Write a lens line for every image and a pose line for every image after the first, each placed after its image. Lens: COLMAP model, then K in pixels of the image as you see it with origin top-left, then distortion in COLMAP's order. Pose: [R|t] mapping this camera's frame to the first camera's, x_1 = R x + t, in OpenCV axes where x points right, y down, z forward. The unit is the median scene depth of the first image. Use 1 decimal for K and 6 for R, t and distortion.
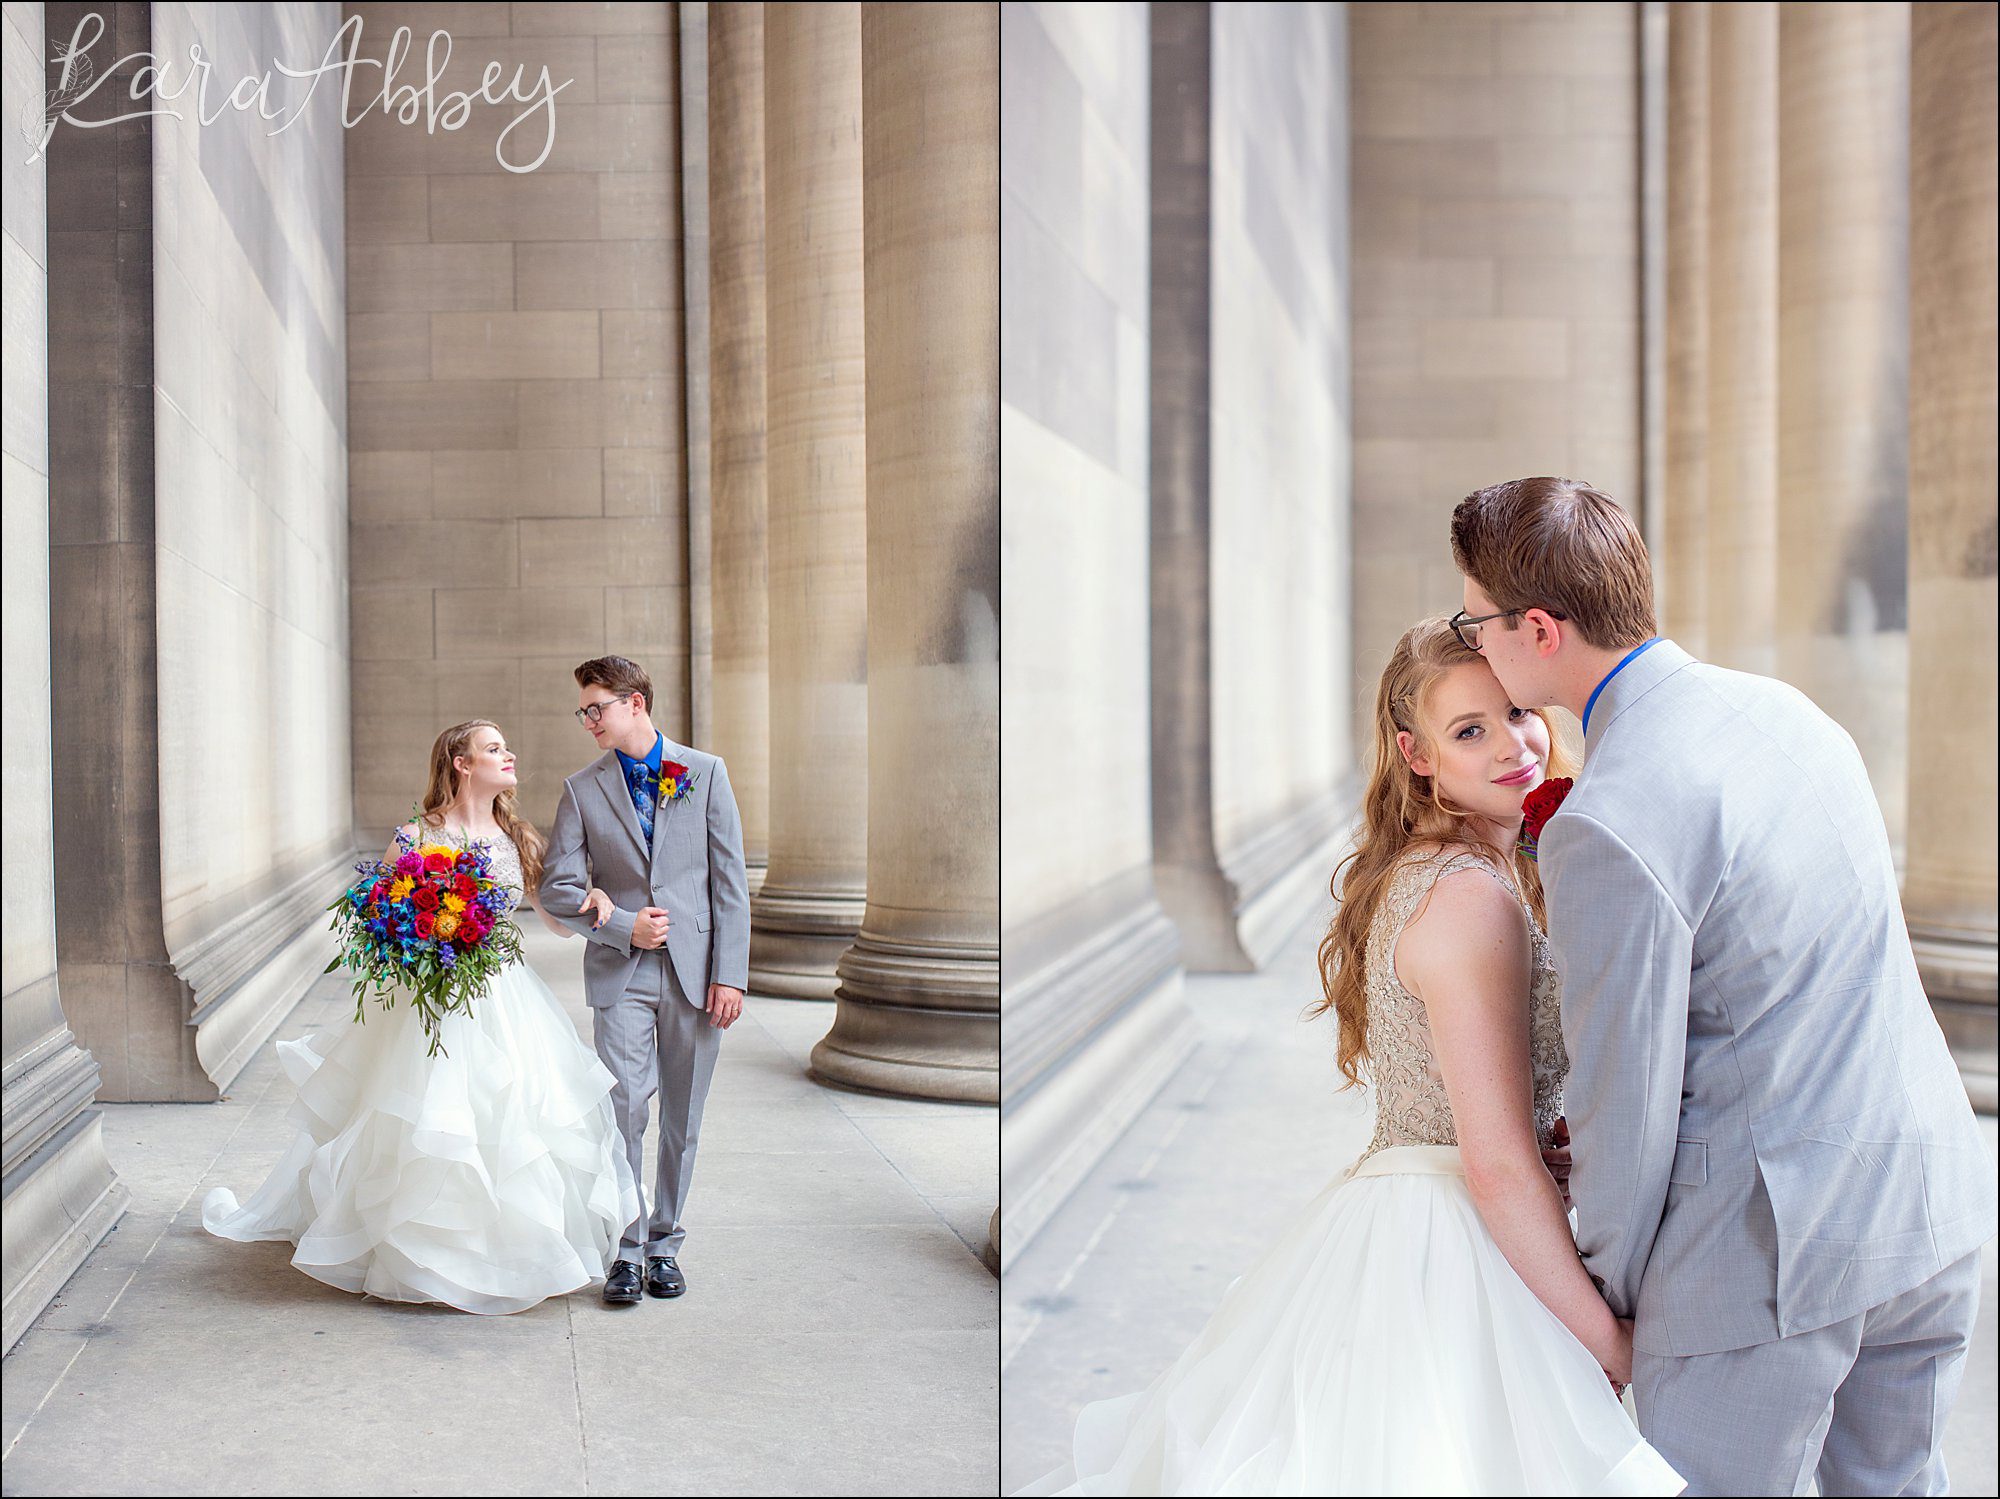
lens RADIAL K [[2291.3, 0, 488.6], [0, 2291.3, 788.0], [0, 0, 1]] dist [-0.183481, 0.416356]
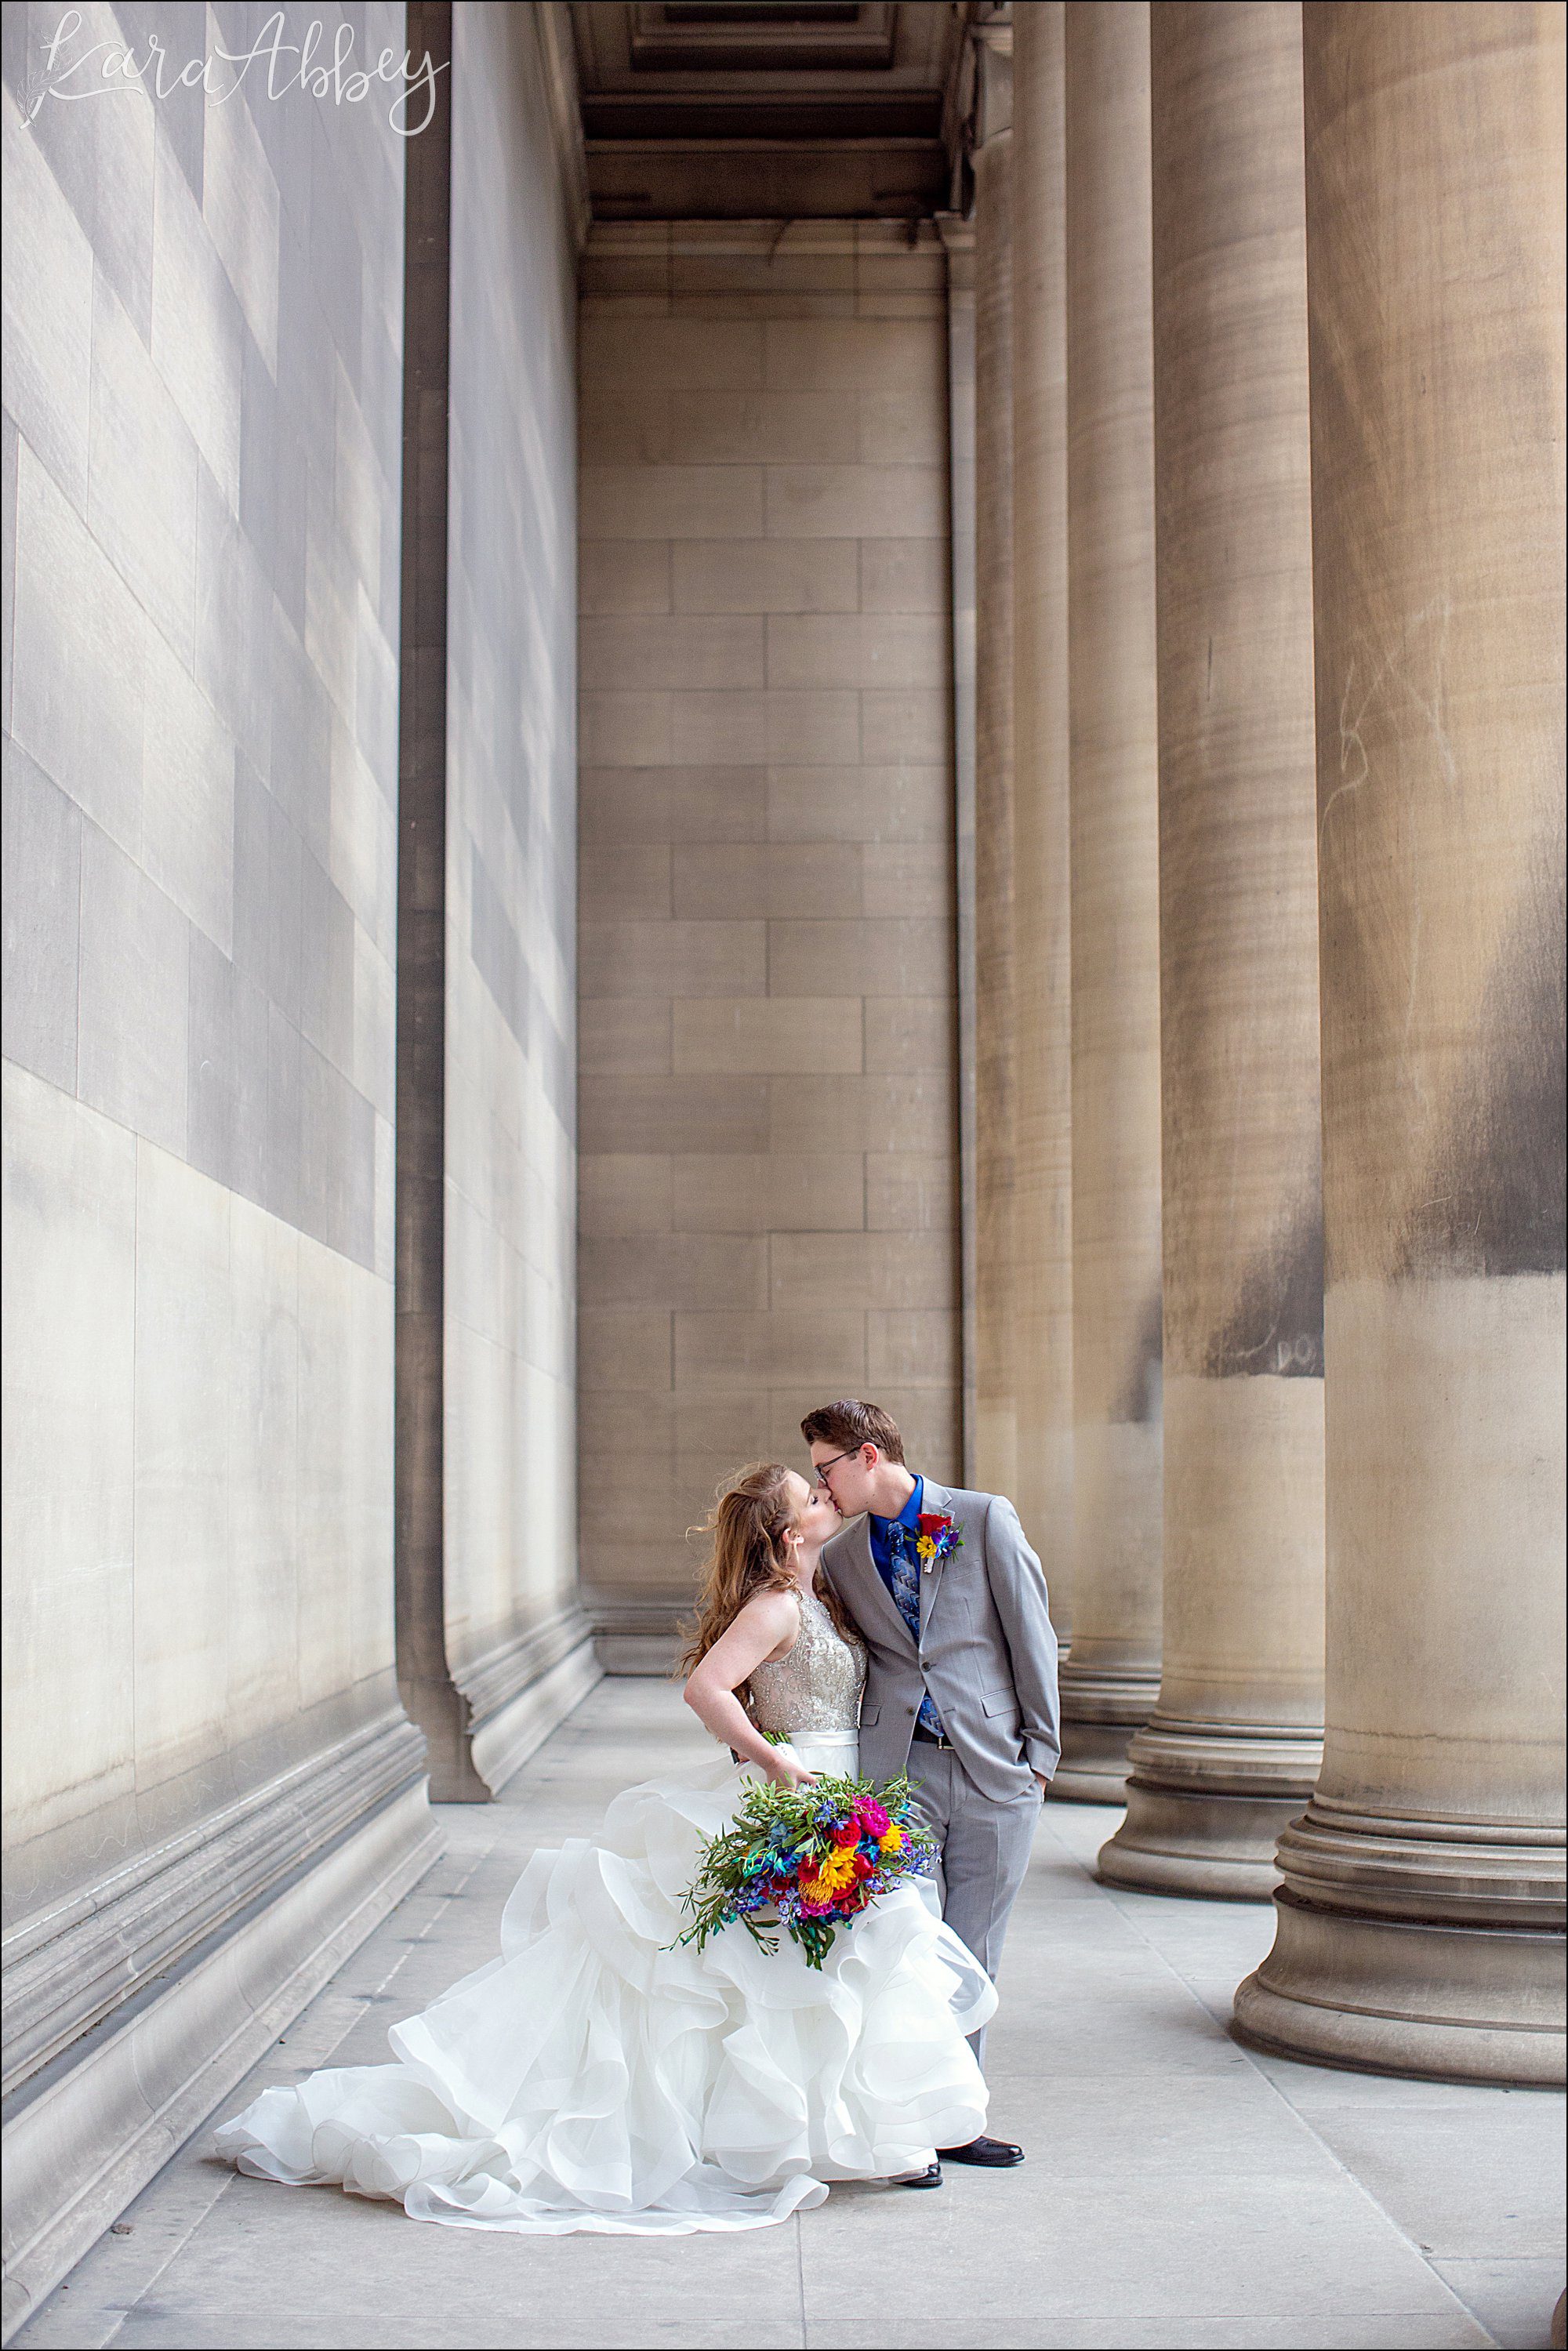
lens RADIAL K [[3353.9, 0, 784.0], [0, 3353.9, 1175.5], [0, 0, 1]] dist [-0.191290, 0.352908]
pose [[0.999869, 0.009097, 0.013394, 0.001468], [-0.007559, 0.993822, -0.110728, 0.004914], [-0.014319, 0.110613, 0.993760, -0.360006]]
